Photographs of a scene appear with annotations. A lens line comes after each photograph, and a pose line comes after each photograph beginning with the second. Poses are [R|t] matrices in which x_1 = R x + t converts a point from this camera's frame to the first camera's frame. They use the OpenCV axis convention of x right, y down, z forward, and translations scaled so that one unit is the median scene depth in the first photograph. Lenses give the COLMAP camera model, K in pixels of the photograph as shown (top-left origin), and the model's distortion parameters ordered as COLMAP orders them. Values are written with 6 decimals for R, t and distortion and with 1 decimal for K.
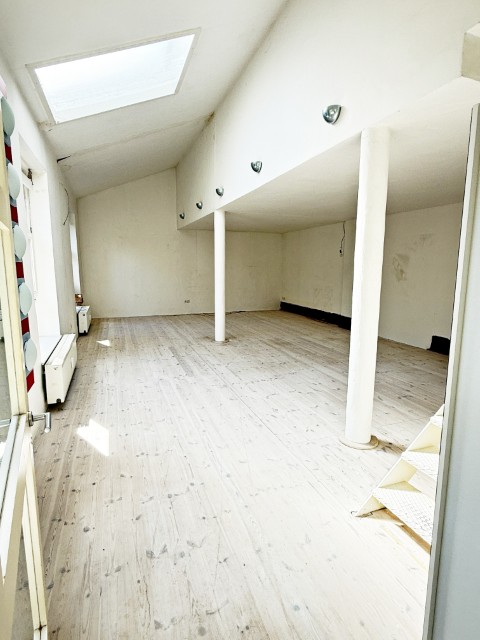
lens RADIAL K [[341.3, 0, 240.0], [0, 341.3, 320.0], [0, 0, 1]] dist [0.001229, 0.000243]
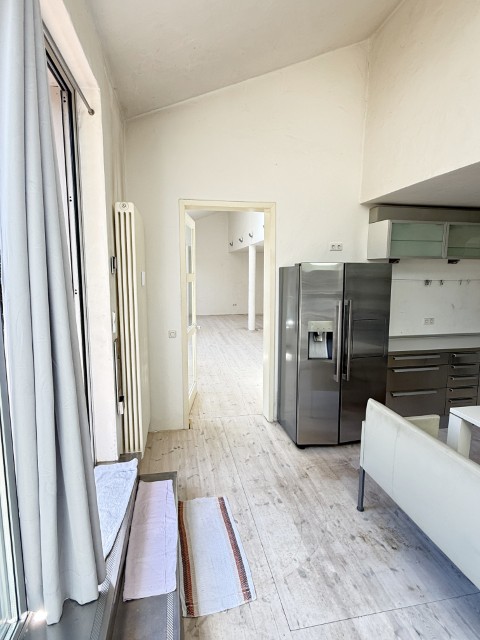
lens RADIAL K [[341.3, 0, 240.0], [0, 341.3, 320.0], [0, 0, 1]] dist [0.001229, 0.000243]
pose [[0.985517, 0.014930, -0.168919, 0.186063], [-0.018906, 0.999580, -0.021953, 0.065290], [0.168520, 0.024828, 0.985385, -0.642034]]
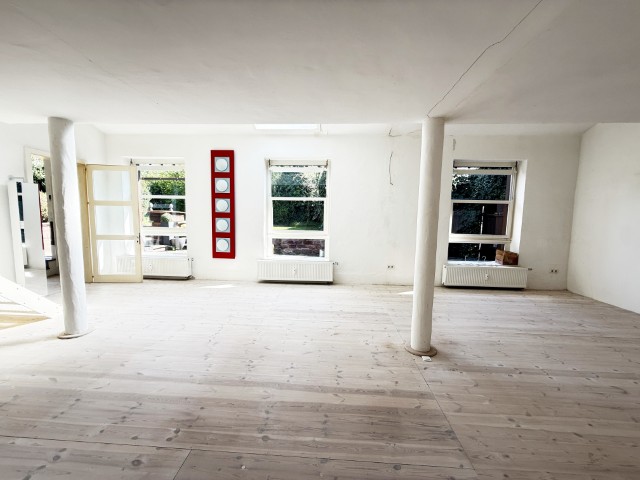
lens RADIAL K [[255.9, 0, 320.0], [0, 255.9, 240.0], [0, 0, 1]] dist [0.000466, -0.000034]
pose [[-0.390508, 0.074949, -0.917543, 0.502065], [-0.165214, 0.974793, 0.149941, -0.195988], [0.905653, 0.210144, -0.368282, 1.252132]]
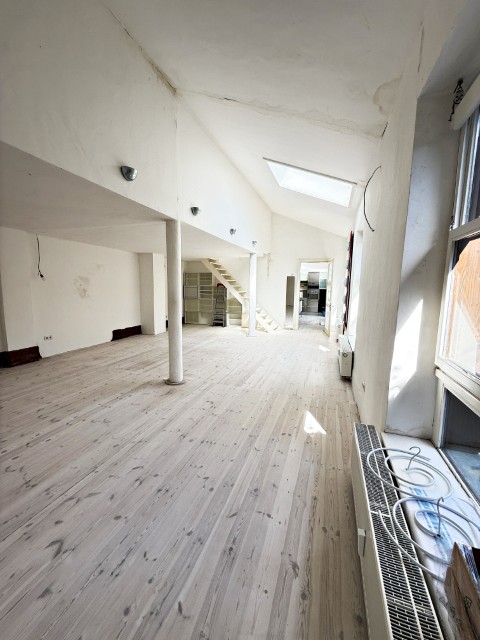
lens RADIAL K [[255.9, 0, 240.0], [0, 255.9, 320.0], [0, 0, 1]] dist [0.000466, -0.000034]
pose [[-0.769529, -0.098442, 0.630979, -0.703689], [0.082691, 0.964370, 0.251303, -0.284110], [-0.633236, 0.245561, -0.733970, 1.702282]]
